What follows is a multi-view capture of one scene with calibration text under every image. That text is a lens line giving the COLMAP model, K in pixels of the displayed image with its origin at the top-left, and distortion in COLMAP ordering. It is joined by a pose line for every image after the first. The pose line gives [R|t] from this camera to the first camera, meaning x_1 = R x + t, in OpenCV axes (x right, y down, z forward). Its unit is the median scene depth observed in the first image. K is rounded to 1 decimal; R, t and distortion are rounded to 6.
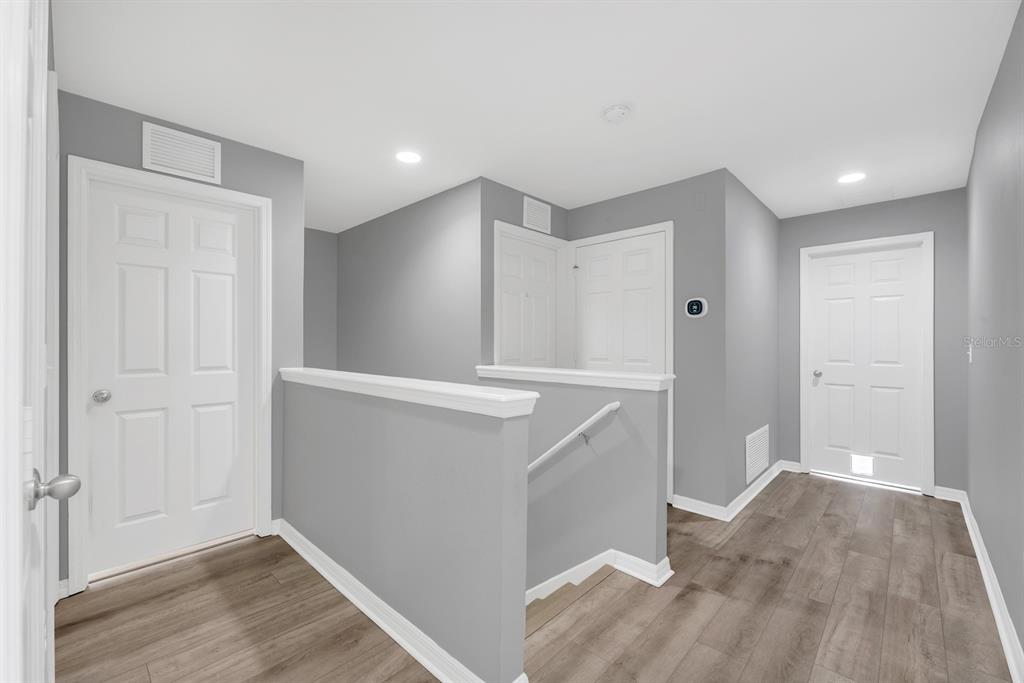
lens RADIAL K [[419.5, 0, 511.8], [0, 419.5, 339.4], [0, 0, 1]] dist [0.002202, 0.000445]
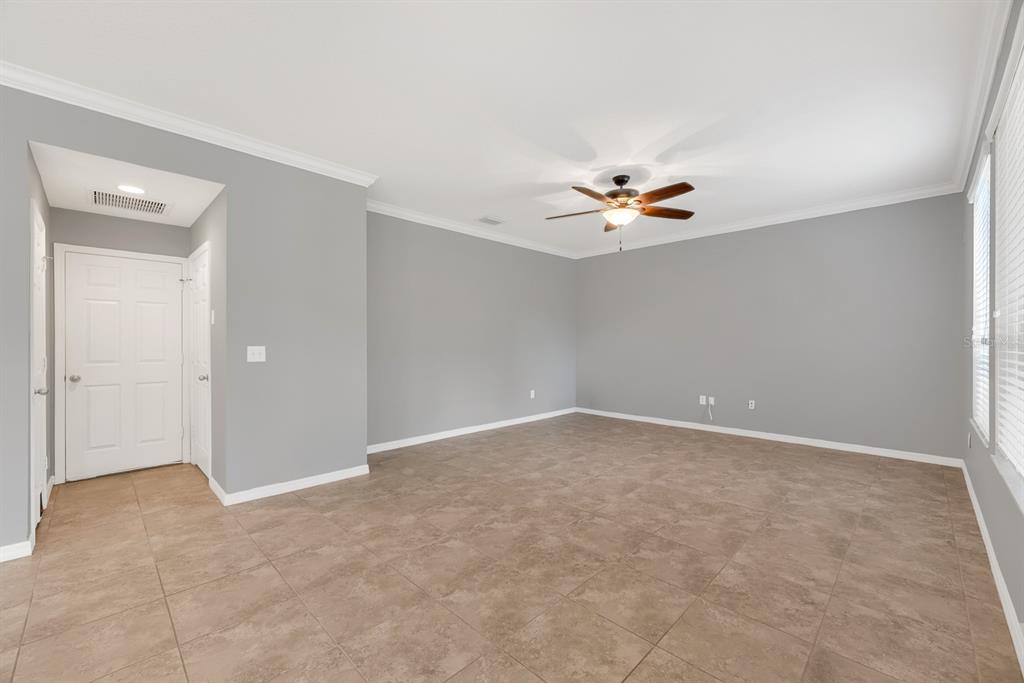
lens RADIAL K [[419.5, 0, 511.1], [0, 419.5, 341.2], [0, 0, 1]] dist [0.002202, 0.000445]
pose [[0.095736, 0.001543, 0.995406, -0.159522], [-0.002604, 0.999996, -0.001300, -0.001414], [-0.995403, -0.002468, 0.095740, -0.061987]]
